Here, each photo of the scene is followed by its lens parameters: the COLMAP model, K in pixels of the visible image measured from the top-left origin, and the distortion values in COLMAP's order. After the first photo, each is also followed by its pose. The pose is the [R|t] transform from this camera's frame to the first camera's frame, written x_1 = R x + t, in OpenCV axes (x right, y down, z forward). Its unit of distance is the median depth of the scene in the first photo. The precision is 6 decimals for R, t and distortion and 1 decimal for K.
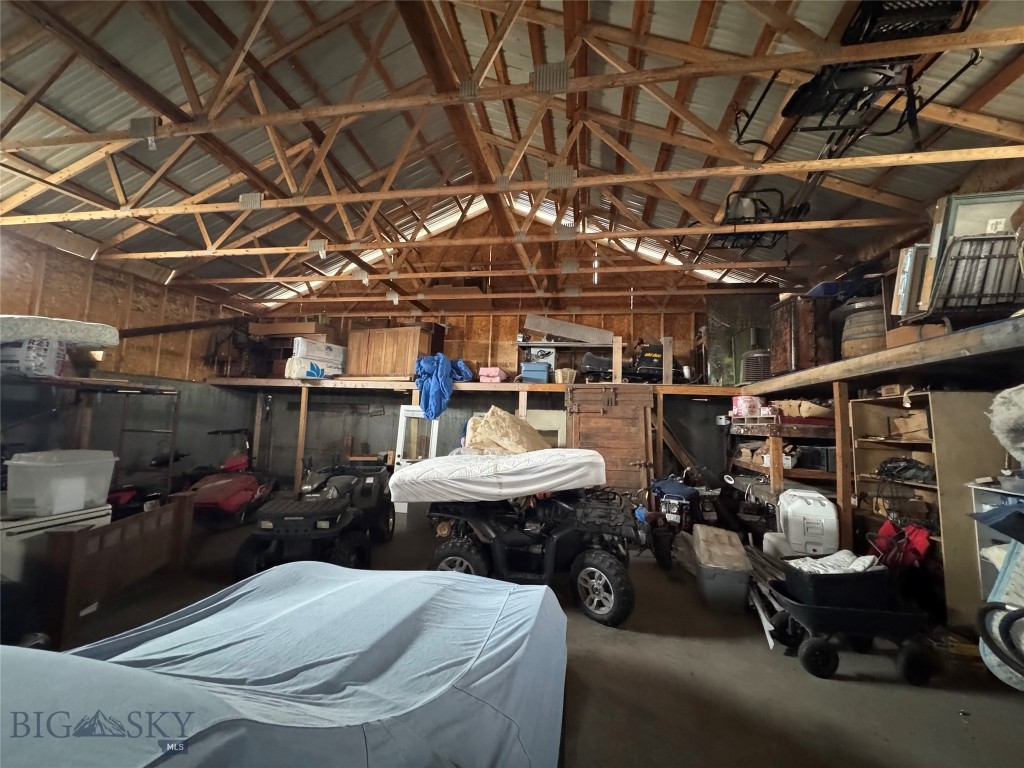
lens RADIAL K [[413.6, 0, 514.7], [0, 413.6, 383.9], [0, 0, 1]] dist [-0.001144, 0.000197]
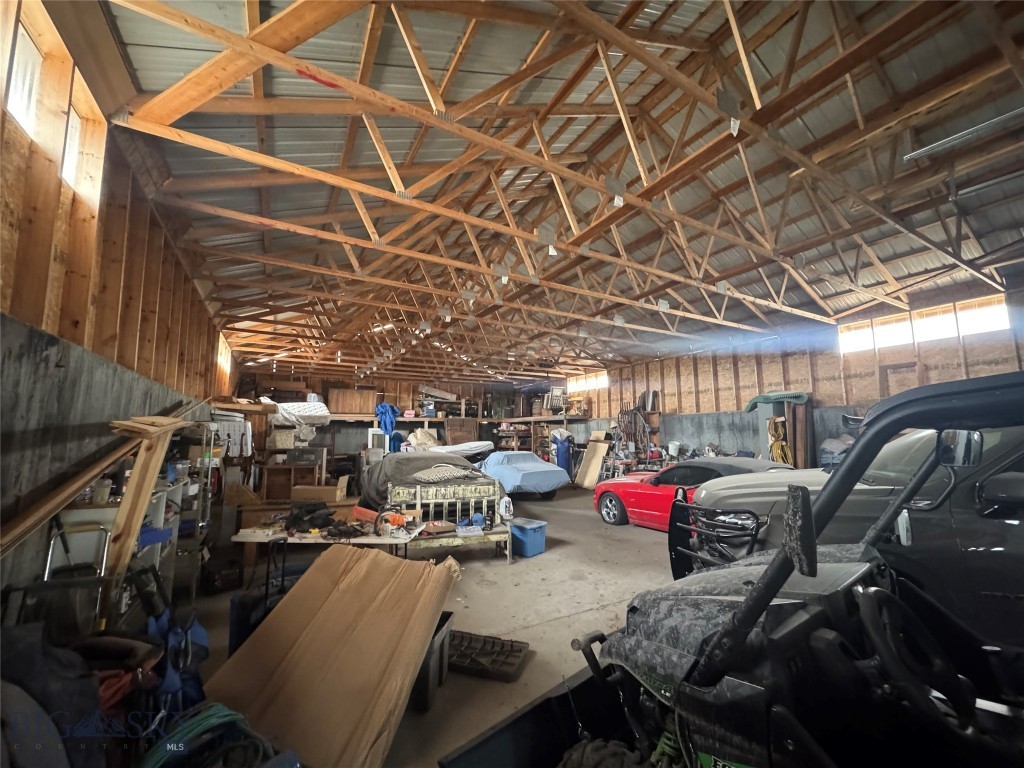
lens RADIAL K [[413.6, 0, 511.6], [0, 413.6, 385.9], [0, 0, 1]] dist [-0.001144, 0.000197]
pose [[0.777239, 0.036798, 0.628129, -1.160986], [-0.033884, 0.999288, -0.016615, -0.170620], [-0.628293, -0.008370, 0.777932, -1.208194]]
